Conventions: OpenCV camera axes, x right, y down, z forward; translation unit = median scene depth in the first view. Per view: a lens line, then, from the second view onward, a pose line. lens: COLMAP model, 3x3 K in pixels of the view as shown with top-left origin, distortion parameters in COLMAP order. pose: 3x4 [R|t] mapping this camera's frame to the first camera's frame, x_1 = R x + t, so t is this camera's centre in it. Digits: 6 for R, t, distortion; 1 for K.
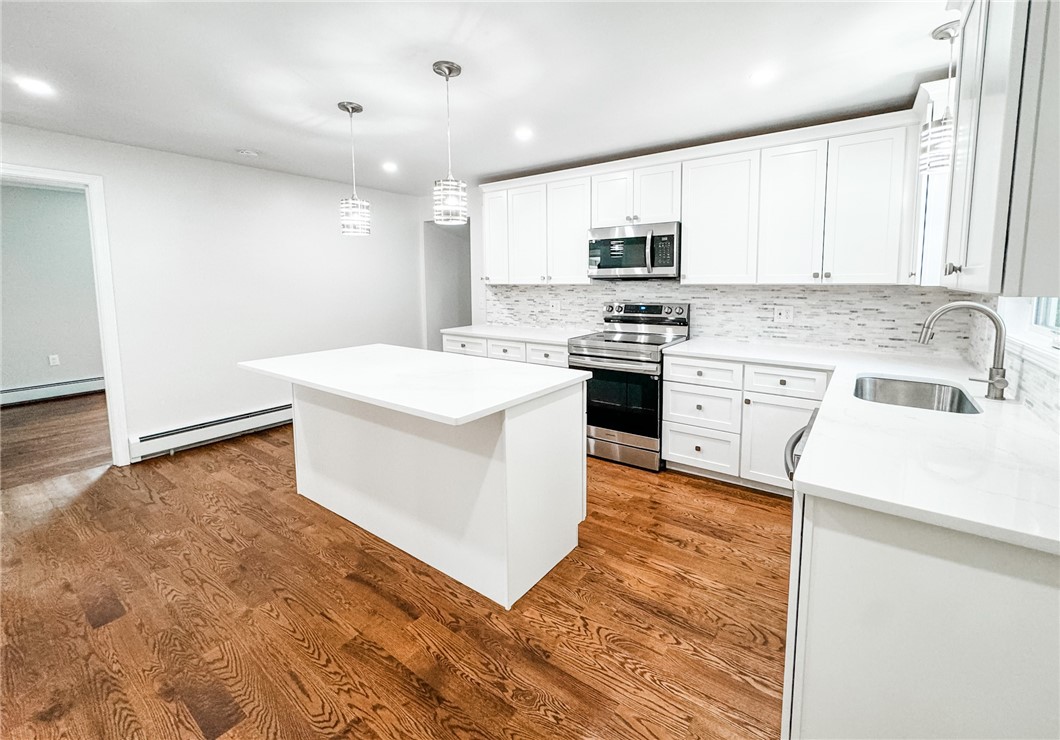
lens RADIAL K [[442.4, 0, 558.2], [0, 442.4, 321.9], [0, 0, 1]] dist [-0.003013, 0.000858]
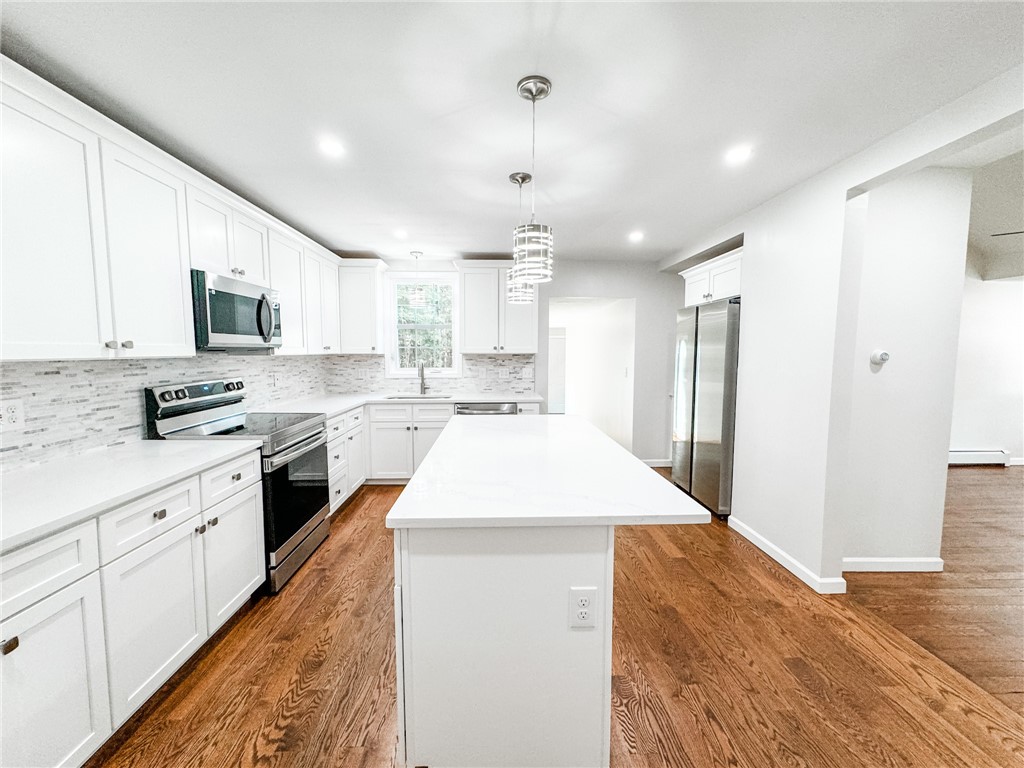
lens RADIAL K [[409.5, 0, 505.3], [0, 409.5, 385.9], [0, 0, 1]] dist [-0.002220, 0.000334]
pose [[-0.591200, -0.064023, 0.803980, -0.866306], [0.078230, 0.987592, 0.136171, -0.117633], [-0.802722, 0.143399, -0.578856, 1.305783]]
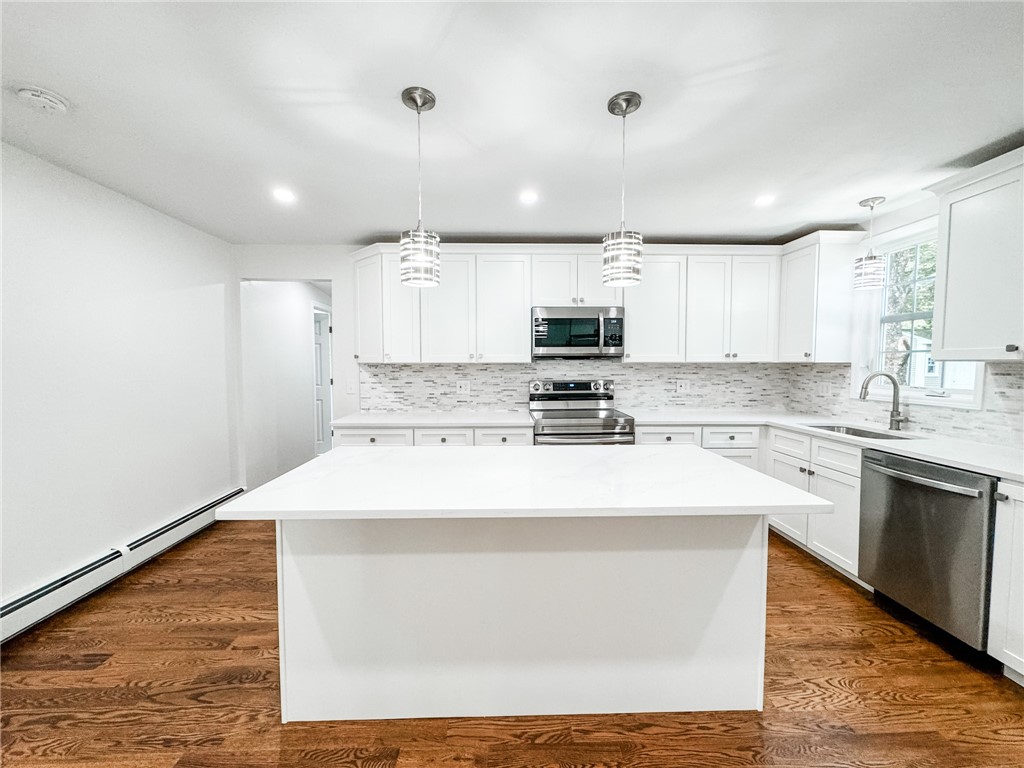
lens RADIAL K [[409.5, 0, 513.0], [0, 409.5, 385.4], [0, 0, 1]] dist [-0.002220, 0.000334]
pose [[0.805065, -0.028491, 0.592502, -0.662592], [0.052988, 0.998307, -0.023992, -0.019583], [-0.590815, 0.050711, 0.805212, 0.383875]]
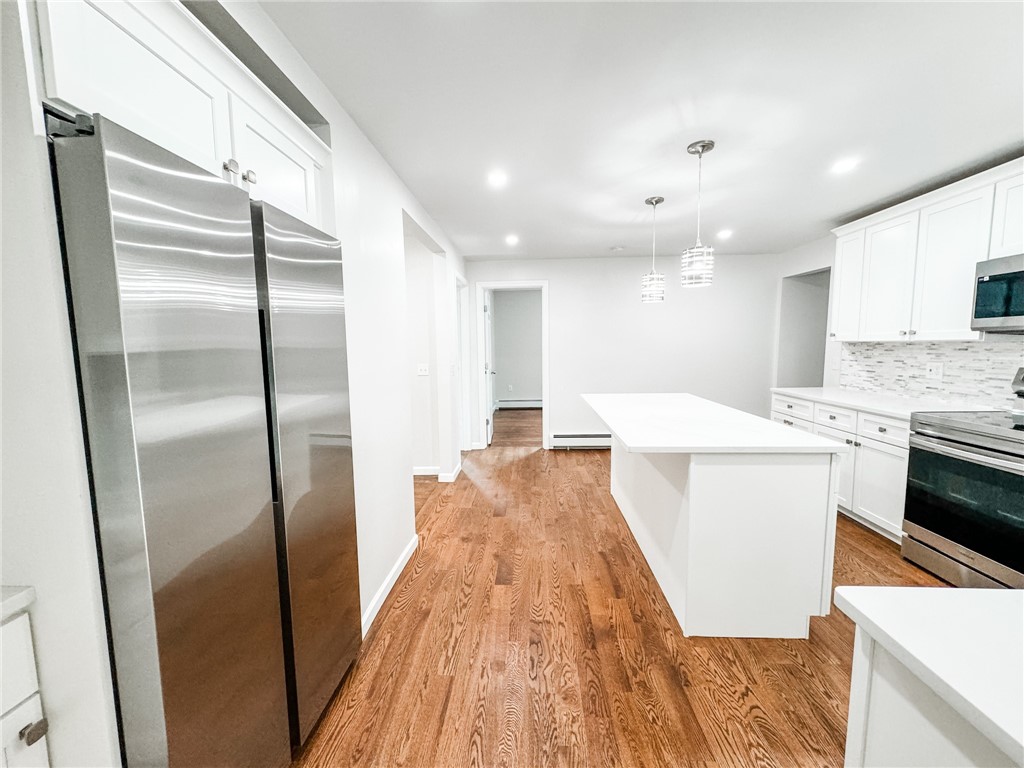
lens RADIAL K [[409.5, 0, 513.8], [0, 409.5, 382.4], [0, 0, 1]] dist [-0.002220, 0.000334]
pose [[0.530532, 0.078087, -0.844061, 0.307095], [-0.070526, 0.996362, 0.047847, 0.002554], [0.844726, 0.034144, 0.534109, 0.049887]]
